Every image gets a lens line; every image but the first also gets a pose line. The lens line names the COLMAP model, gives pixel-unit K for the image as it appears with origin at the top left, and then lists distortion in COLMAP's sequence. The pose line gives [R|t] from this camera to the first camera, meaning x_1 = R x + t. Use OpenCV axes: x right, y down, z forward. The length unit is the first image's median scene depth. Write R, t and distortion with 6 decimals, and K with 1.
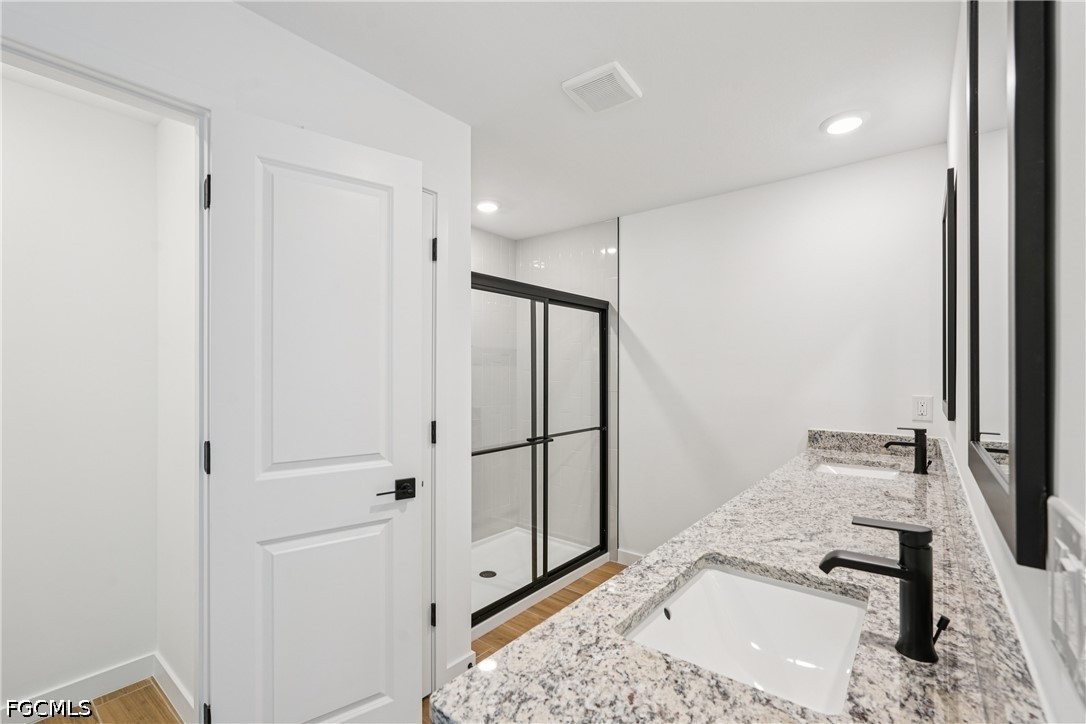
lens RADIAL K [[478.9, 0, 541.7], [0, 478.9, 369.2], [0, 0, 1]] dist [-0.004470, 0.003455]
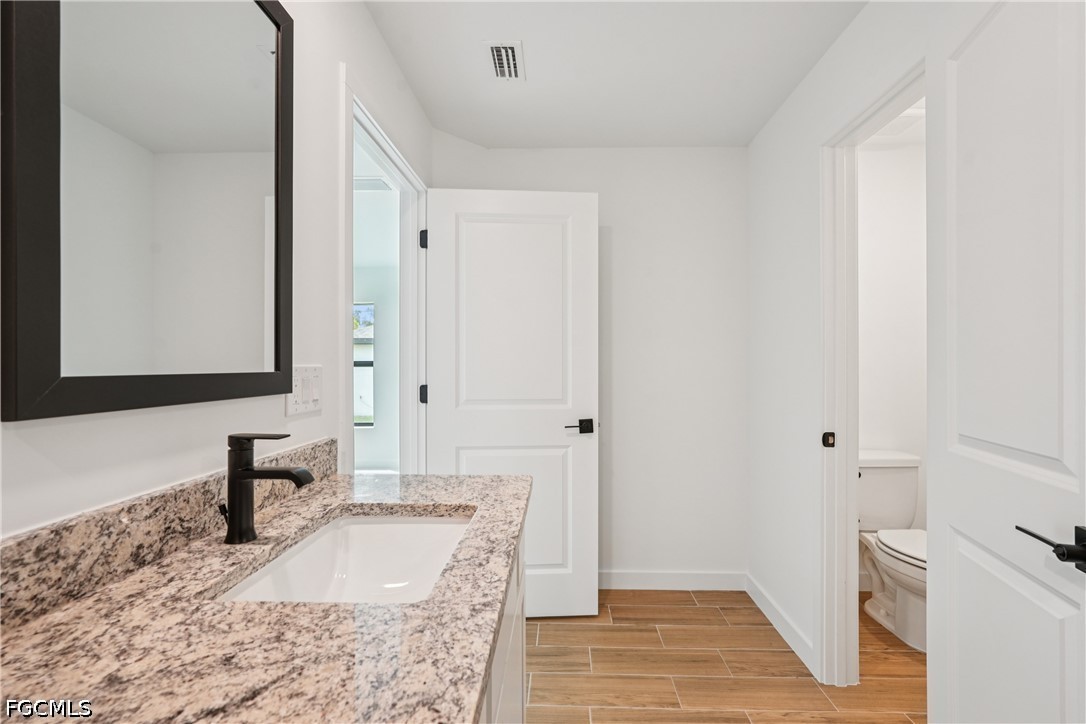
lens RADIAL K [[478.9, 0, 542.6], [0, 478.9, 364.4], [0, 0, 1]] dist [-0.004470, 0.003455]
pose [[-0.801116, -0.001859, -0.598506, 0.569284], [0.005019, 0.999939, -0.009824, 0.109599], [0.598488, -0.010874, -0.801058, 1.532553]]
